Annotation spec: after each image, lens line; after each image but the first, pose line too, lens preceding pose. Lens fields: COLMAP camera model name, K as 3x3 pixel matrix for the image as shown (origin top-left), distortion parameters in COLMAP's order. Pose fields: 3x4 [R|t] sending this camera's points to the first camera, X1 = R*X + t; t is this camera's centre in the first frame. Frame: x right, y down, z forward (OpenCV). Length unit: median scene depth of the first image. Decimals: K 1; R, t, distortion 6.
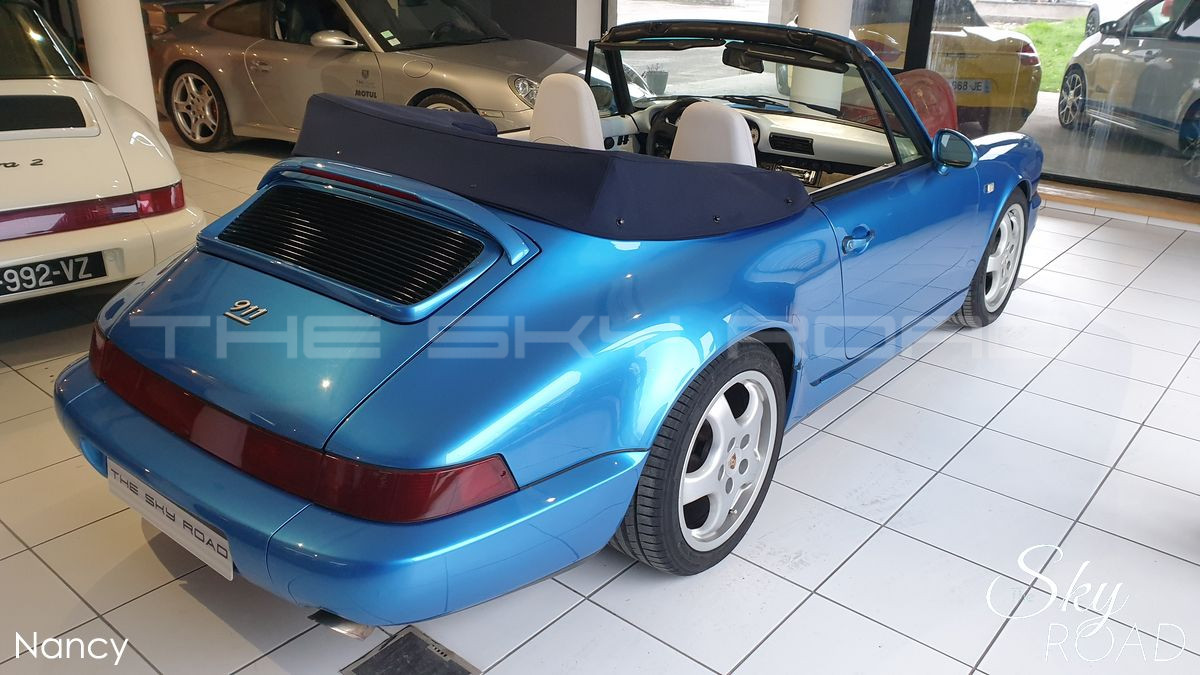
lens RADIAL K [[910.6, 0, 600.0], [0, 910.6, 337.5], [0, 0, 1]] dist [0.058908, -0.004816]
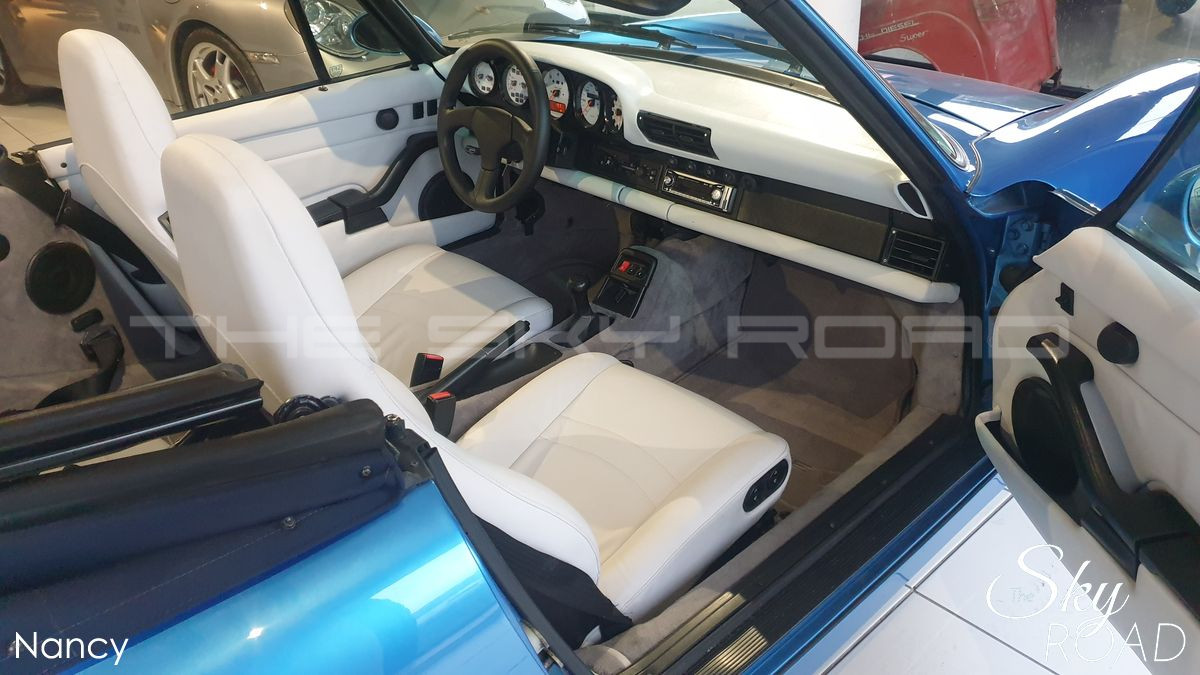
lens RADIAL K [[910.6, 0, 600.0], [0, 910.6, 337.5], [0, 0, 1]] dist [0.058908, -0.004816]
pose [[0.989034, -0.000210, -0.147688, 0.149843], [0.021582, 0.989470, 0.143119, -0.109197], [0.146103, -0.144737, 0.978624, 0.312016]]
